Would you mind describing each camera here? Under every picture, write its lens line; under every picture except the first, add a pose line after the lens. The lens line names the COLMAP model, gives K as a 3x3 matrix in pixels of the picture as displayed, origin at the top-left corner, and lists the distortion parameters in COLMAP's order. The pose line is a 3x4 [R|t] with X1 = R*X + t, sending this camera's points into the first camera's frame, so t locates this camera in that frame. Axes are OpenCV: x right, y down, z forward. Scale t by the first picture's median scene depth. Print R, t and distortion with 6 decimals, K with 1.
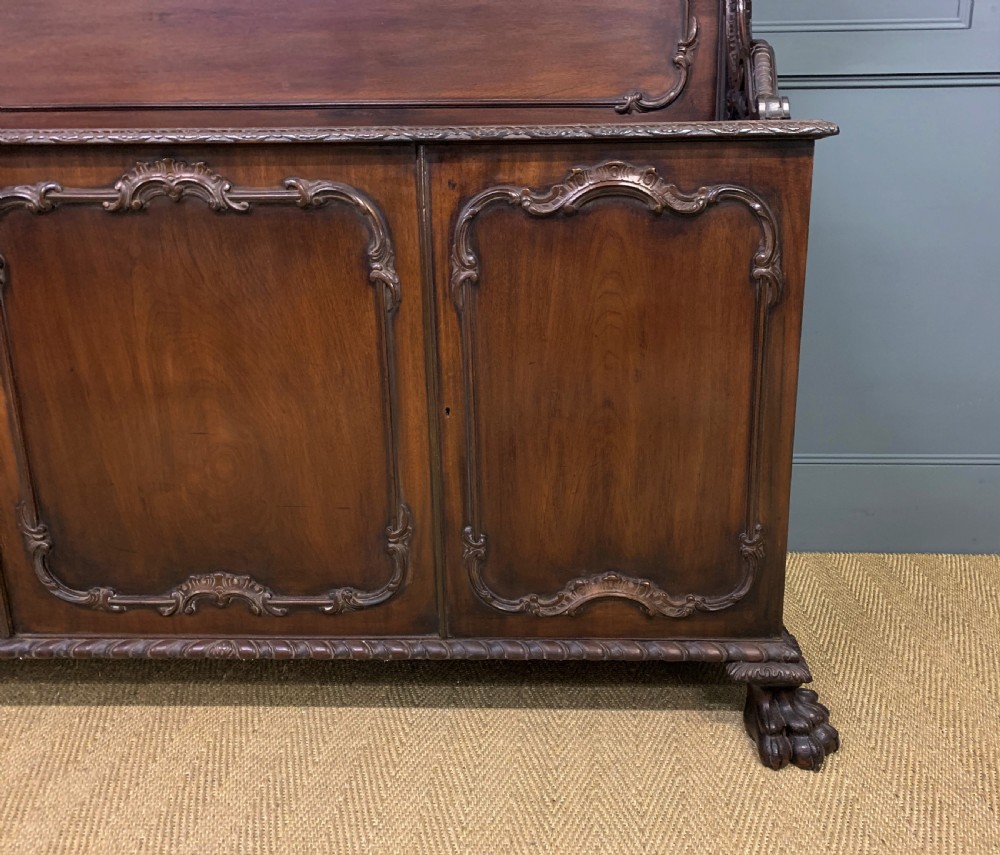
lens RADIAL K [[862.2, 0, 565.4], [0, 862.2, 424.8], [0, 0, 1]] dist [0.067810, -0.085101]
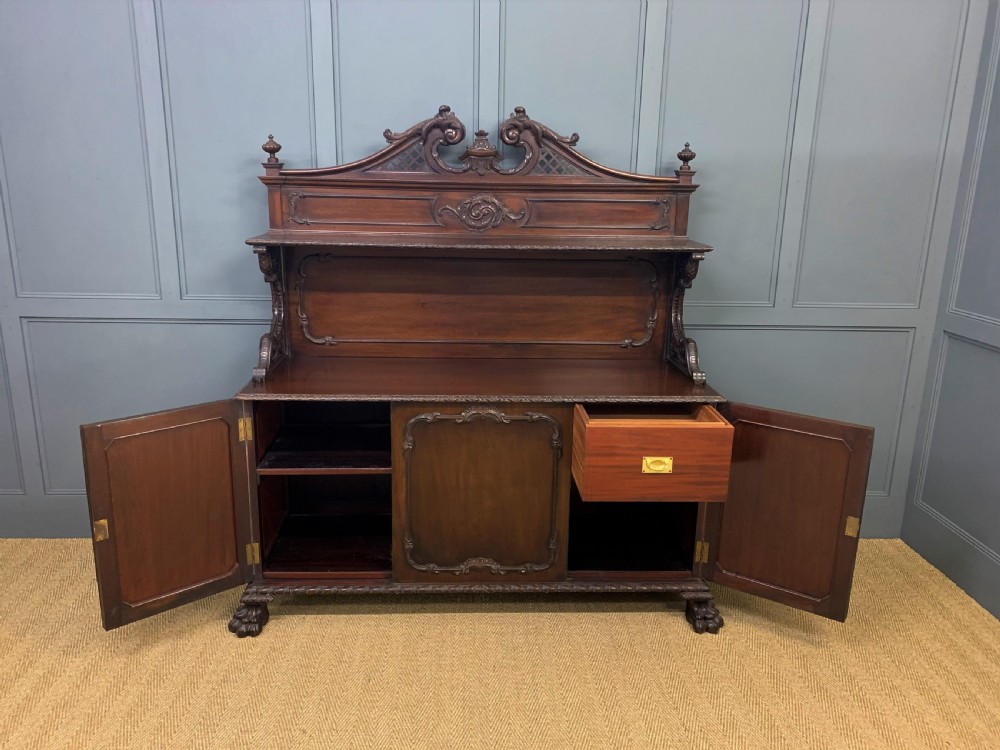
lens RADIAL K [[746.8, 0, 500.0], [0, 746.8, 375.0], [0, 0, 1]] dist [0.045391, -0.004114]
pose [[0.997010, 0.007340, 0.076920, -0.514388], [-0.005879, 0.999798, -0.019199, -0.314027], [-0.077046, 0.018689, 0.996852, -1.158540]]
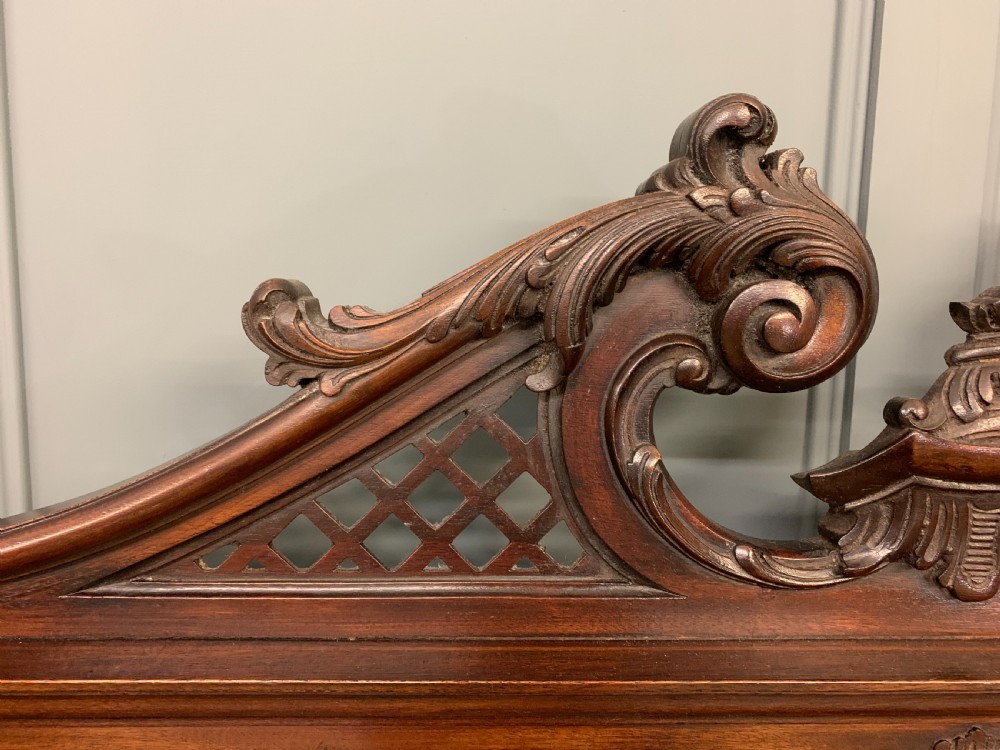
lens RADIAL K [[746.8, 0, 500.0], [0, 746.8, 375.0], [0, 0, 1]] dist [0.045391, -0.004114]
pose [[0.996677, 0.018970, 0.079213, -0.621422], [-0.005850, 0.986662, -0.162678, -1.015320], [-0.081243, 0.161674, 0.983494, 0.829870]]
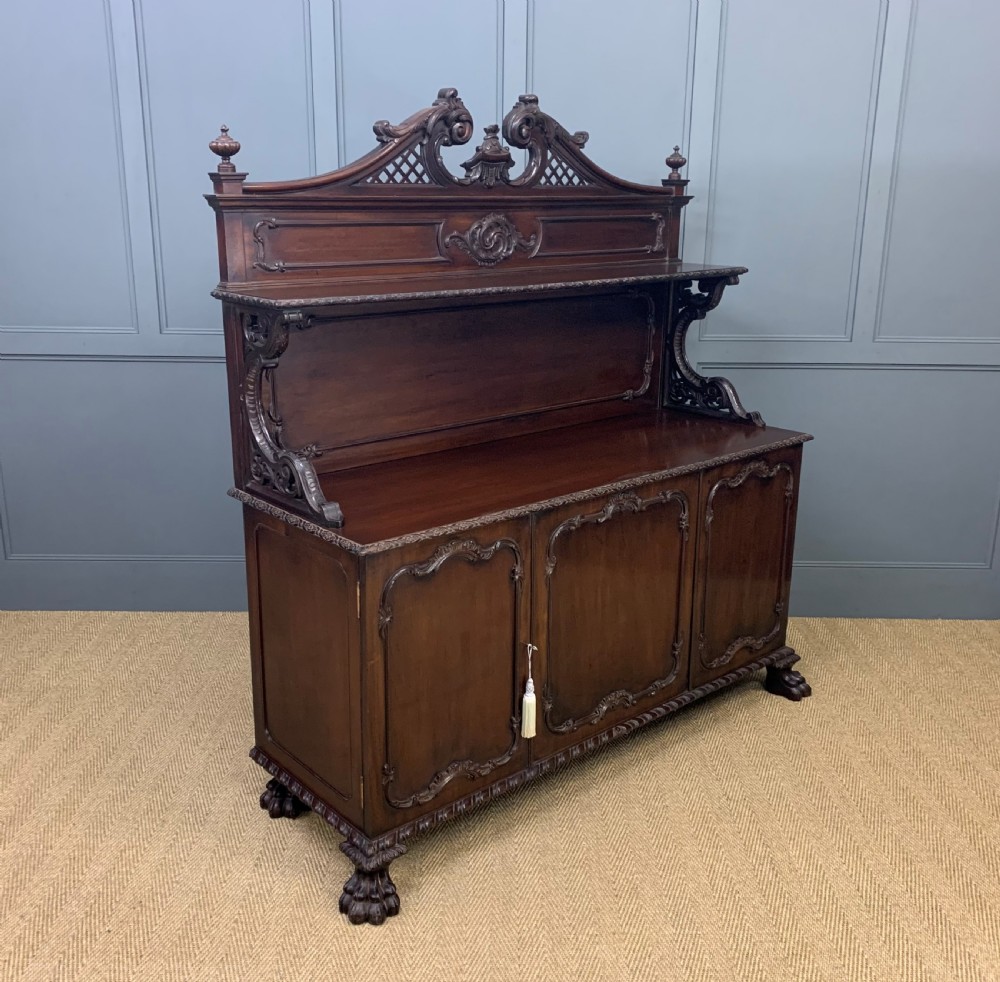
lens RADIAL K [[1030.6, 0, 502.8], [0, 1030.6, 480.6], [0, 0, 1]] dist [0.168520, -0.586819]
pose [[0.737161, -0.169192, 0.654193, -2.006077], [0.167031, 0.983727, 0.066203, -0.481831], [-0.654748, 0.060468, 0.753425, -0.586267]]
